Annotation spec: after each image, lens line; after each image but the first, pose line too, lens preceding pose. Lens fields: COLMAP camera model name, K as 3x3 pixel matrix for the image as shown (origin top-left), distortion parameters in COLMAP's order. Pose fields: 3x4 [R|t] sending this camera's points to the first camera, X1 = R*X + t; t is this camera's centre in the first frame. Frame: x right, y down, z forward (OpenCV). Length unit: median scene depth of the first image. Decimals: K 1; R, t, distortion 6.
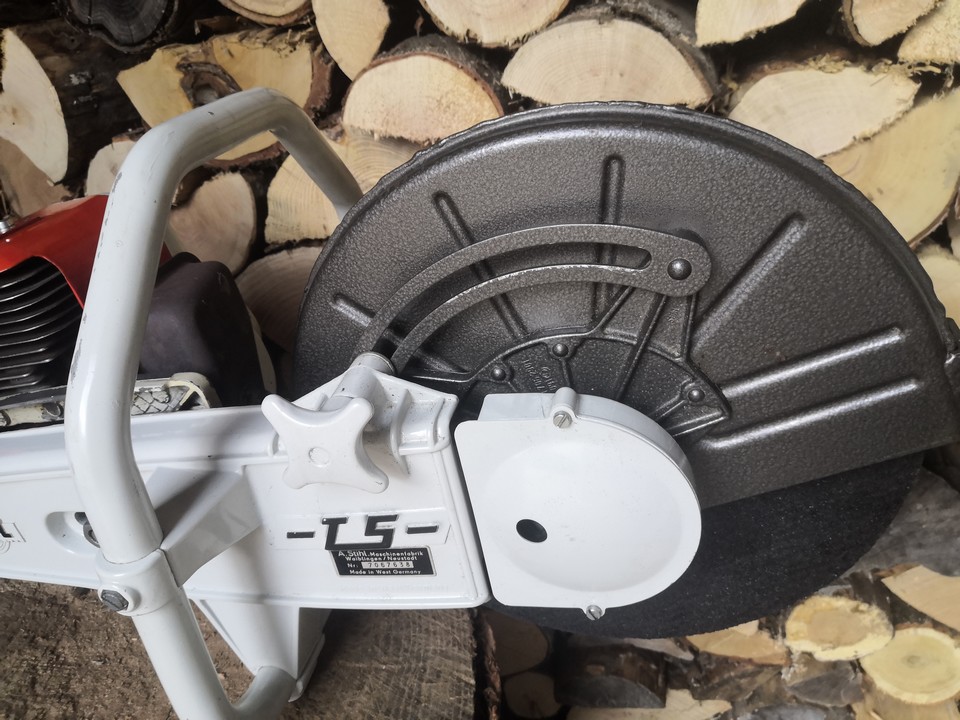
lens RADIAL K [[734.4, 0, 479.4], [0, 734.4, 363.3], [0, 0, 1]] dist [0.026968, -0.056617]
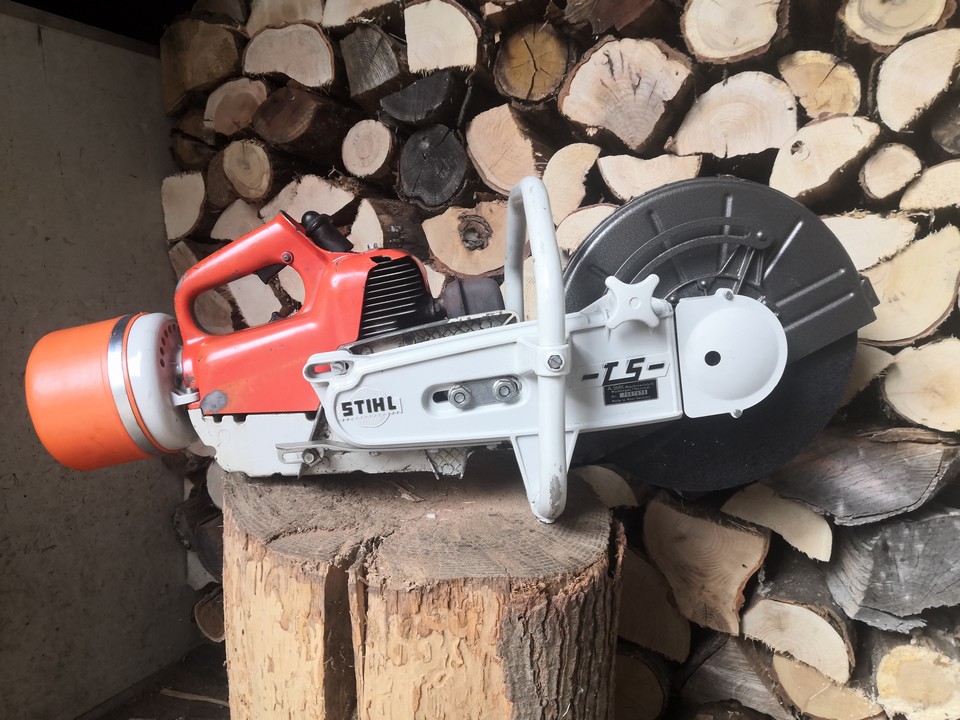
lens RADIAL K [[724.0, 0, 478.9], [0, 724.0, 360.3], [0, 0, 1]] dist [0.040789, -0.064302]
pose [[0.976683, 0.071497, -0.202431, 0.006143], [-0.141810, 0.922779, -0.358286, 0.519518], [0.161183, 0.378639, 0.911402, -0.426239]]
